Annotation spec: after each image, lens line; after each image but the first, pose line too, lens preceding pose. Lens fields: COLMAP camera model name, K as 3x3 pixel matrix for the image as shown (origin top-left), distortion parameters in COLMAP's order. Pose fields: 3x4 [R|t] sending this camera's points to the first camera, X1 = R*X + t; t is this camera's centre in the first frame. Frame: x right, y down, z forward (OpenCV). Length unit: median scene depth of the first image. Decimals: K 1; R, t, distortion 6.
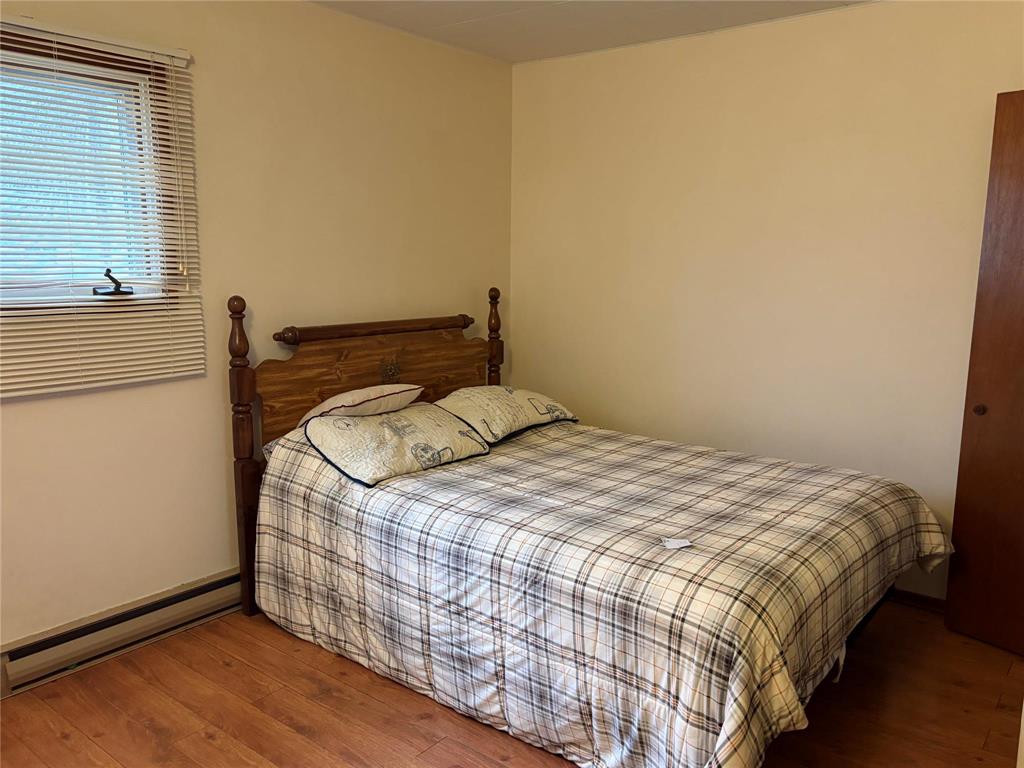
lens RADIAL K [[813.7, 0, 509.1], [0, 813.7, 383.9], [0, 0, 1]] dist [0.110424, -0.207694]
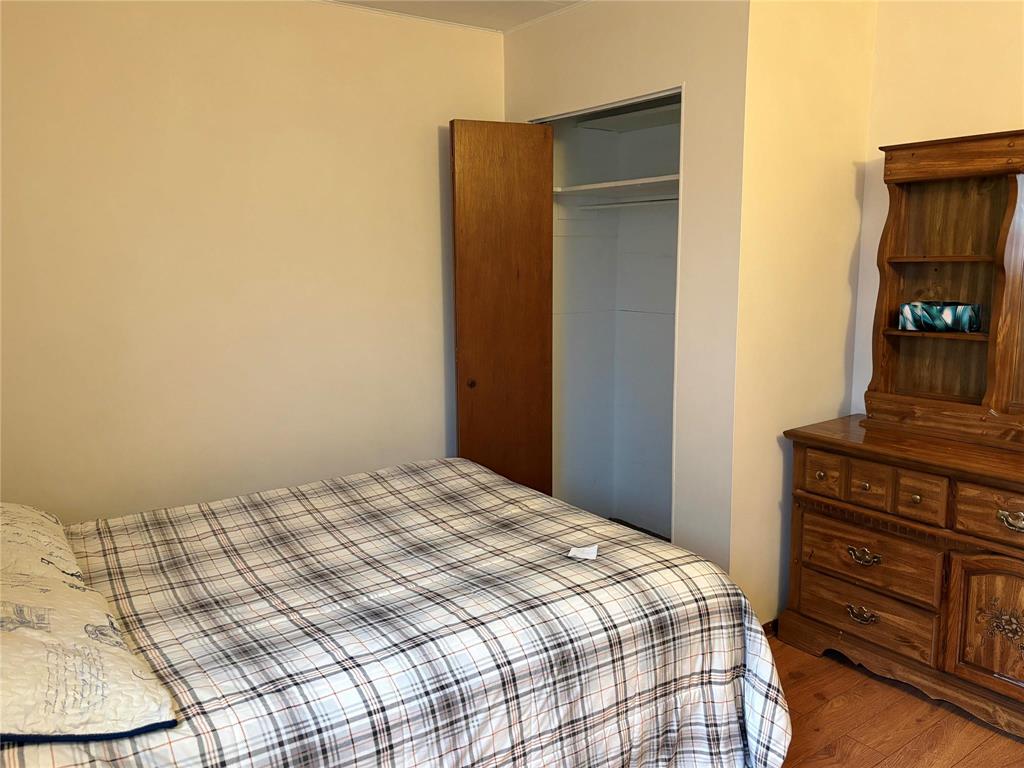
lens RADIAL K [[813.7, 0, 509.1], [0, 813.7, 383.9], [0, 0, 1]] dist [0.110424, -0.207694]
pose [[0.271626, -0.171120, 0.947068, -0.638243], [0.171610, 0.976907, 0.127292, -0.128180], [-0.946979, 0.127951, 0.294719, 0.692519]]
